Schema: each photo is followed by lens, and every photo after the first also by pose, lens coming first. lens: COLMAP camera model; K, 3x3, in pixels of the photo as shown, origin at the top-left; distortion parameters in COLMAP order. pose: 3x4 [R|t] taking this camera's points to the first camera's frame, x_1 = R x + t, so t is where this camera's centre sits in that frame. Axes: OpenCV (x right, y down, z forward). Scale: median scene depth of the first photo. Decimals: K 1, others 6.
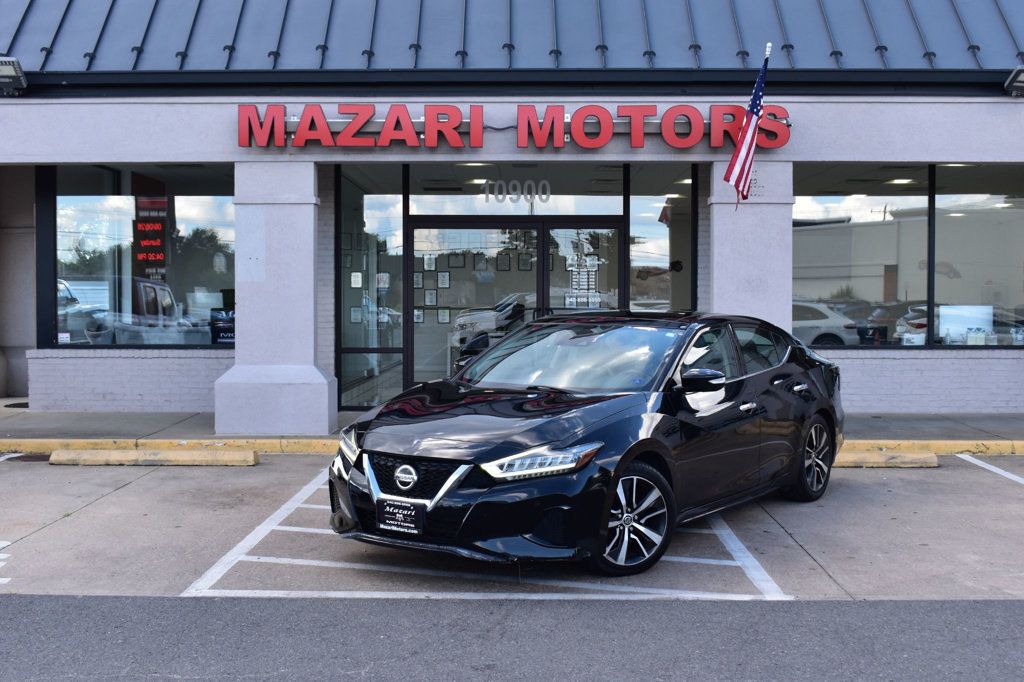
lens RADIAL K [[1262.7, 0, 509.1], [0, 1262.7, 345.5], [0, 0, 1]] dist [-0.102567, 0.000000]
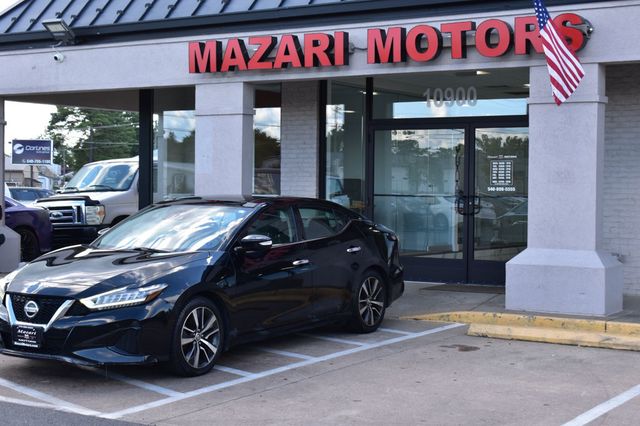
lens RADIAL K [[1128.4, 0, 318.4], [0, 1128.4, 210.0], [0, 0, 1]] dist [-0.078807, 0.000000]
pose [[0.843823, 0.017154, -0.536347, 0.545484], [-0.027216, 0.999571, -0.010848, -0.002433], [0.535931, 0.023751, 0.843928, 0.053940]]
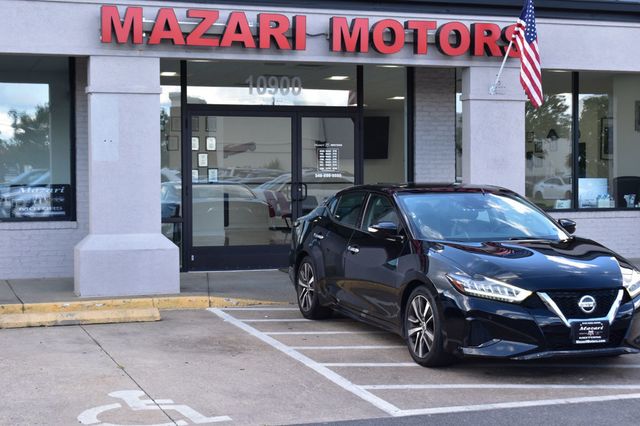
lens RADIAL K [[1128.4, 0, 319.1], [0, 1128.4, 211.8], [0, 0, 1]] dist [-0.078807, 0.000000]
pose [[0.938134, -0.016811, 0.345864, -0.380099], [0.018748, 0.999822, -0.002257, 0.000774], [-0.345764, 0.008602, 0.938282, -0.020825]]
